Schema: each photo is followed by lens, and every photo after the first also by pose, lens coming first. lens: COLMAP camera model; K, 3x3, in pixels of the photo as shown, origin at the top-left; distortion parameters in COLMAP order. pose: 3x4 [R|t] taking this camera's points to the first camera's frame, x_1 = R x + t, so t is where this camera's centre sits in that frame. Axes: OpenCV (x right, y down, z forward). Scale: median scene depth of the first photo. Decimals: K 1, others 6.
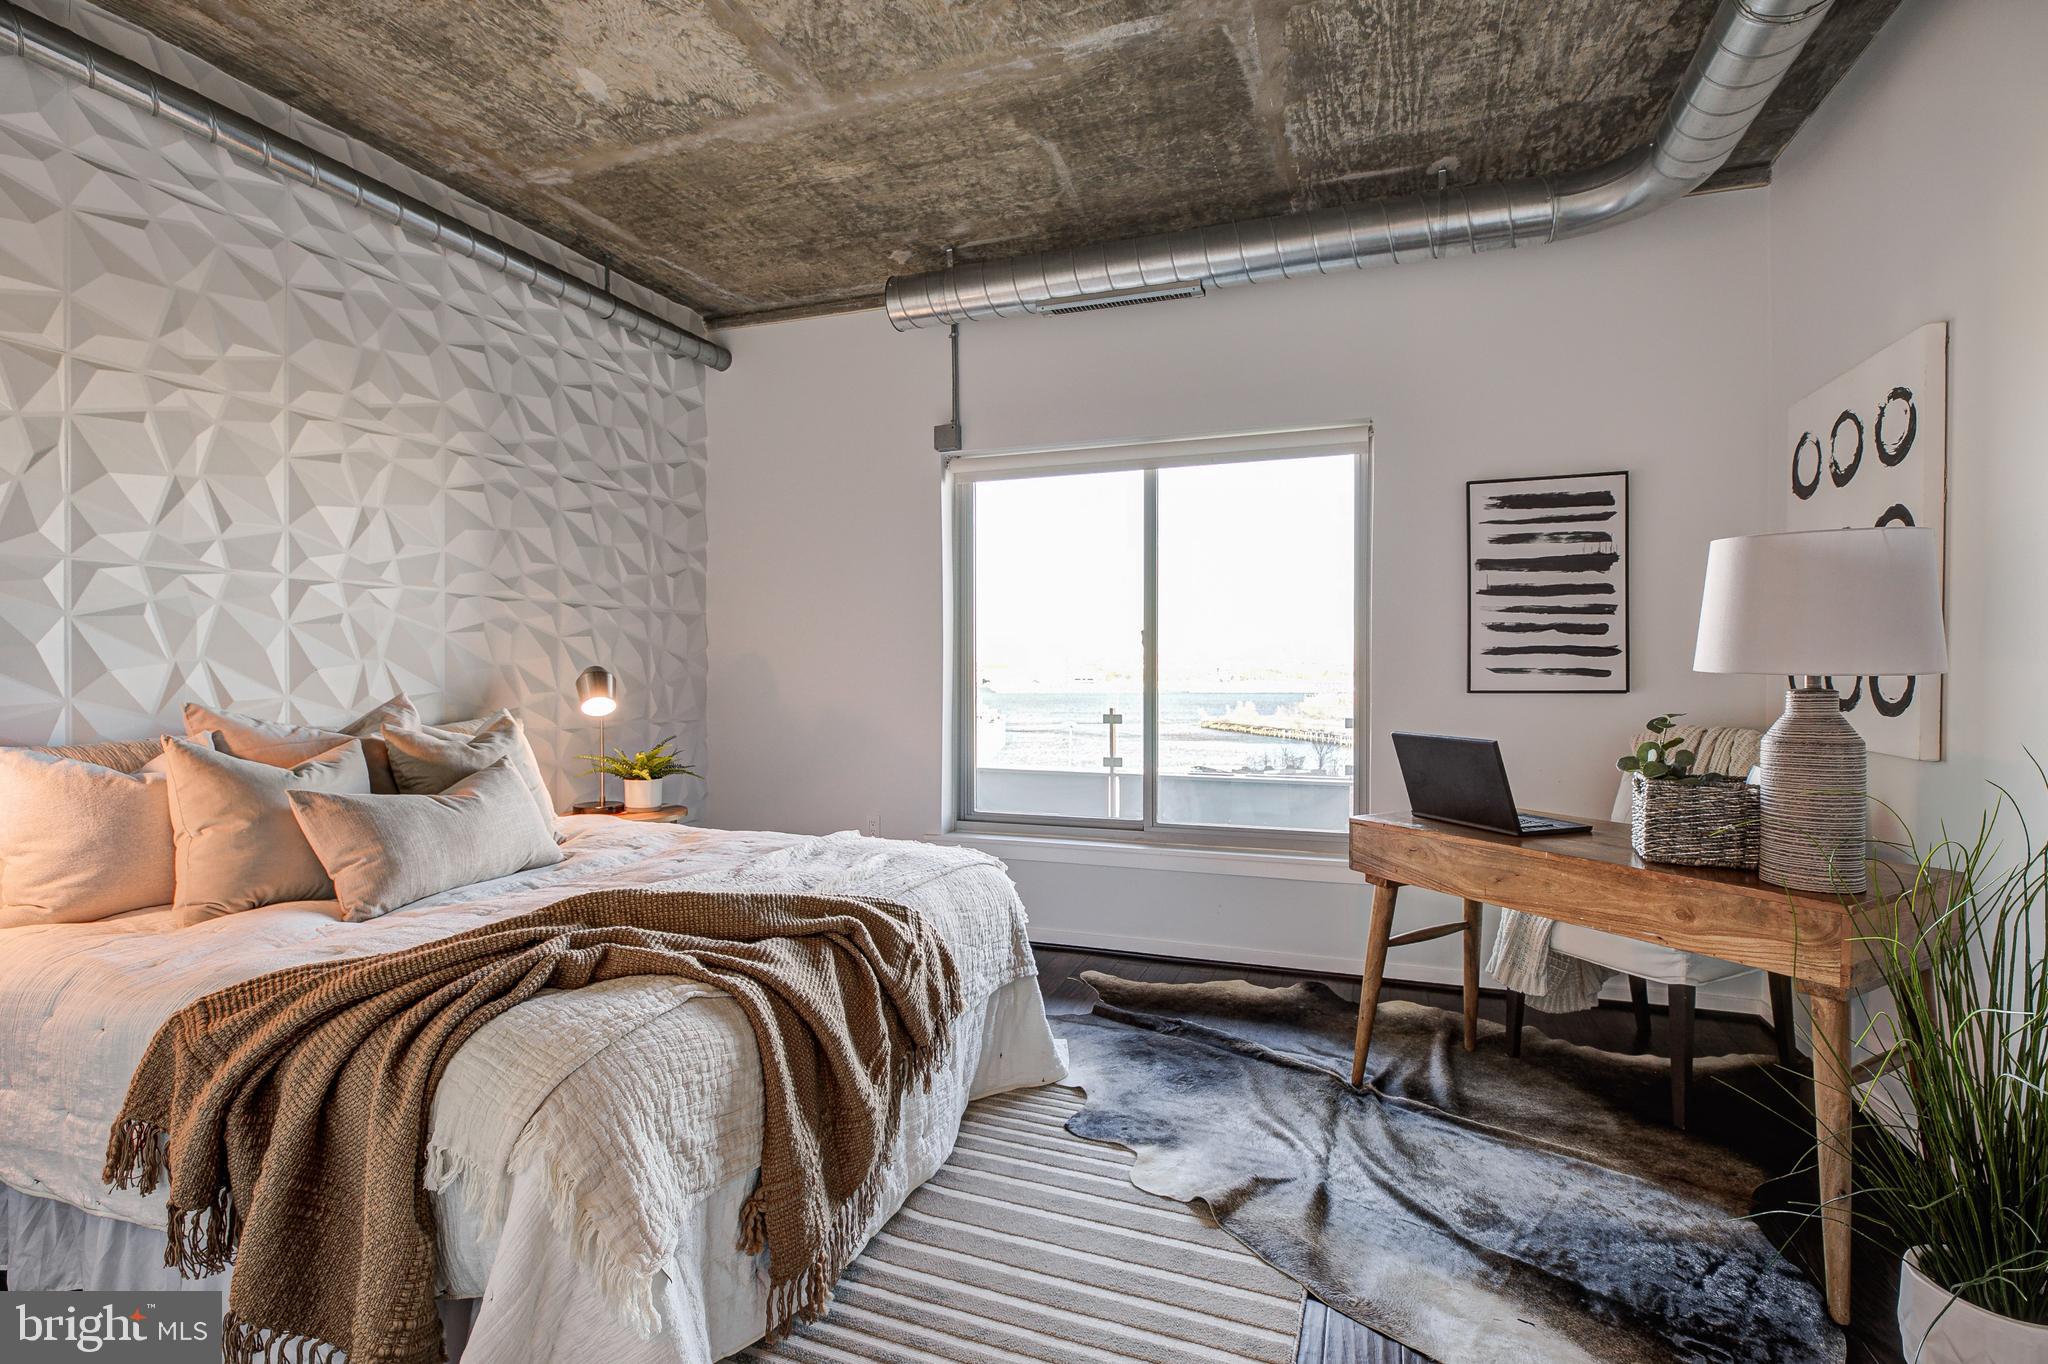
lens RADIAL K [[934.8, 0, 1033.3], [0, 934.8, 691.6], [0, 0, 1]] dist [-0.007101, 0.000753]
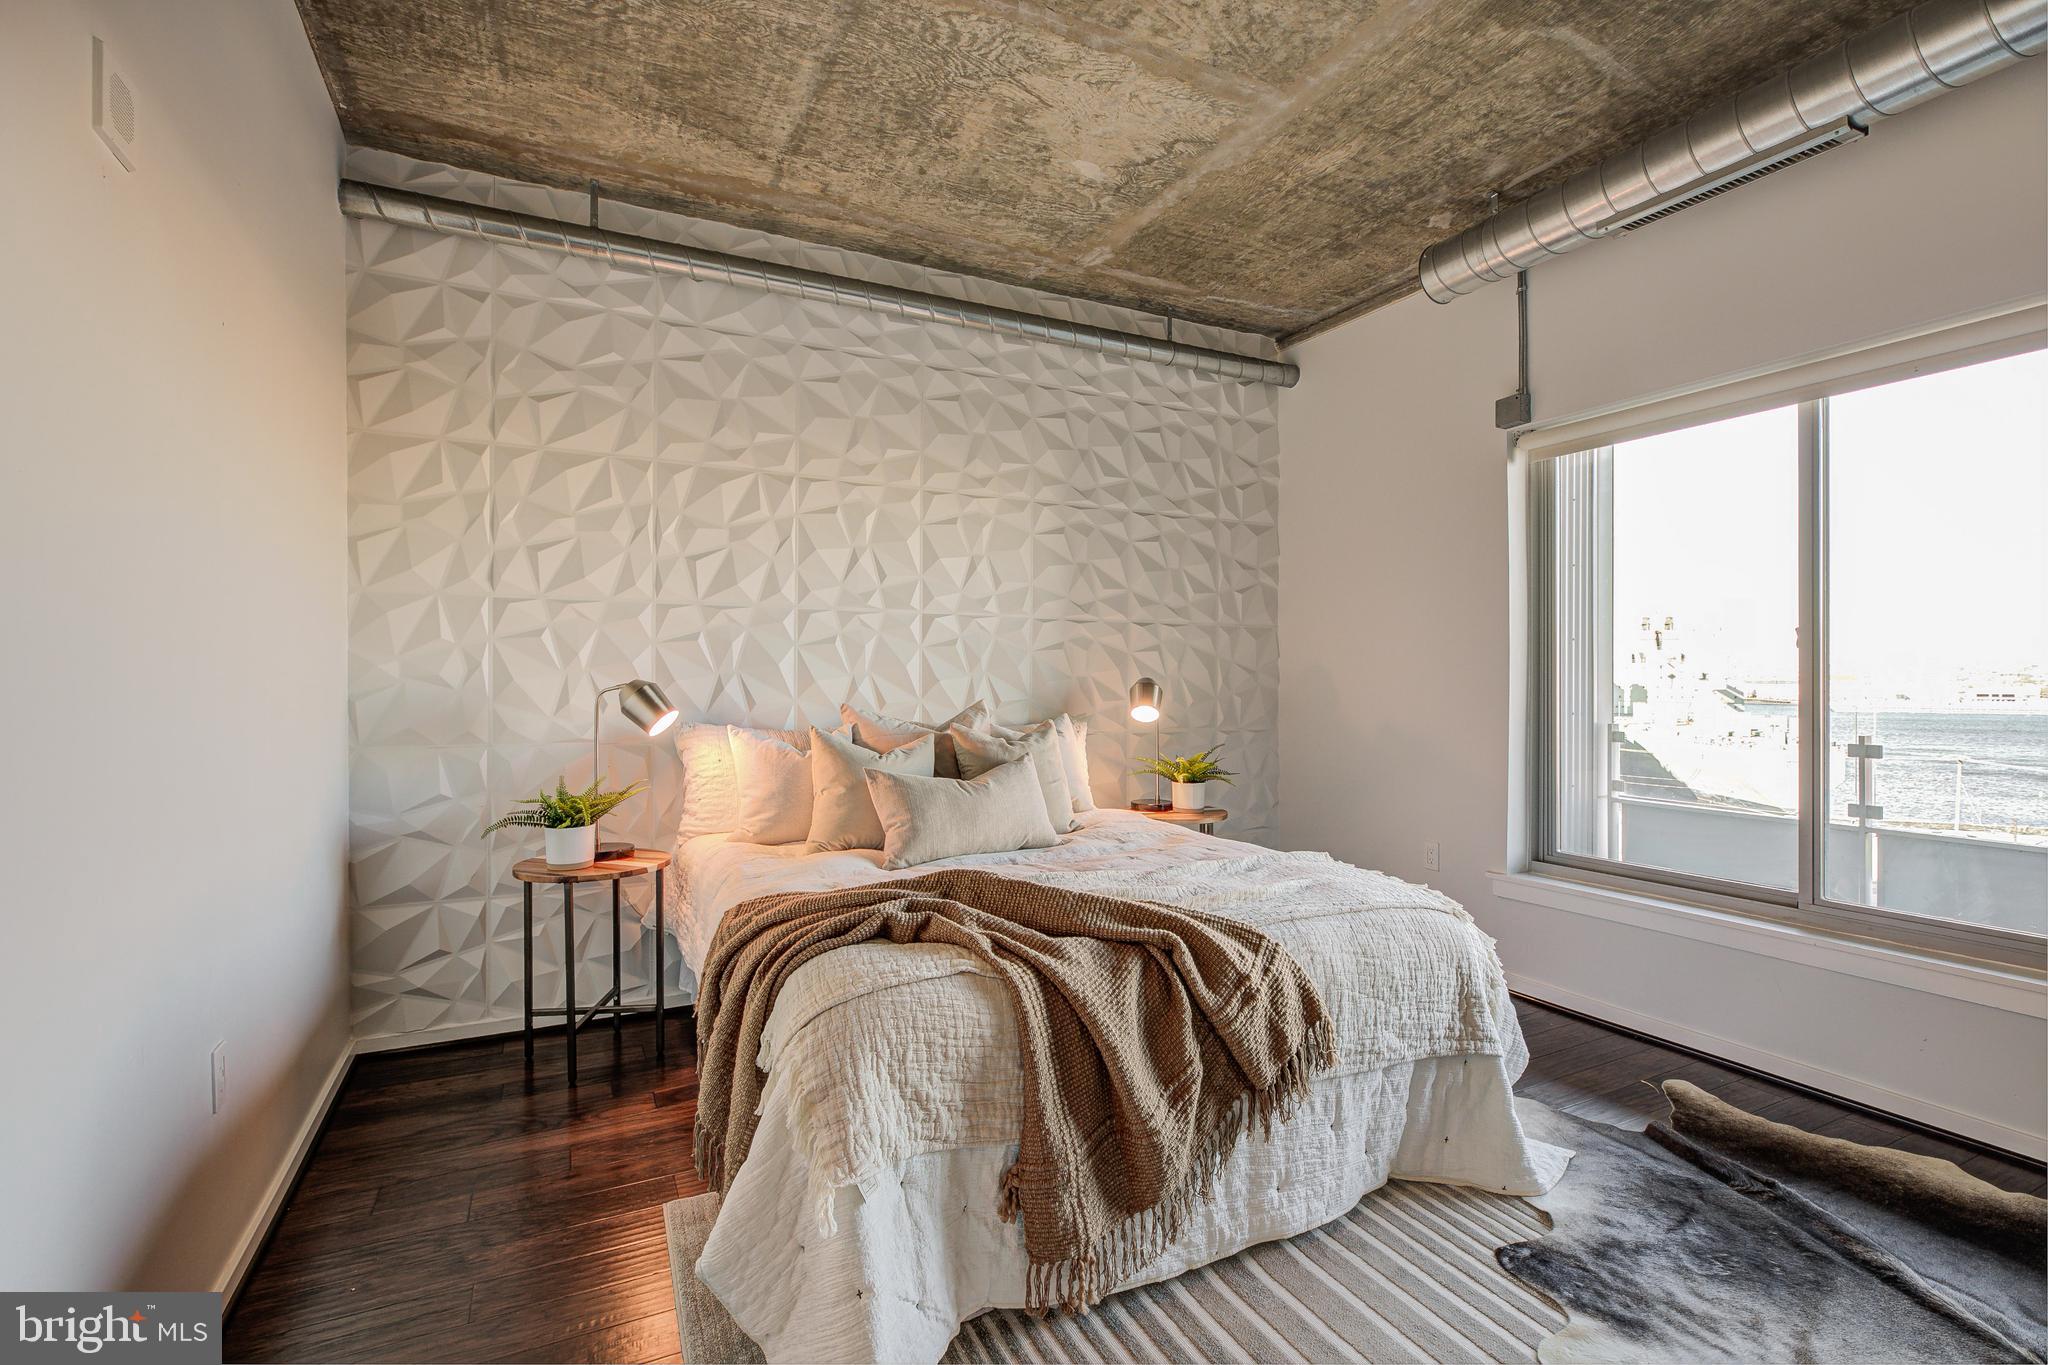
lens RADIAL K [[934.8, 0, 1065.2], [0, 934.8, 692.7], [0, 0, 1]] dist [-0.007101, 0.000753]
pose [[0.733831, 0.010786, -0.679247, 0.243790], [-0.017715, 0.999838, -0.003262, -0.004577], [0.679101, 0.014427, 0.733903, 0.122616]]
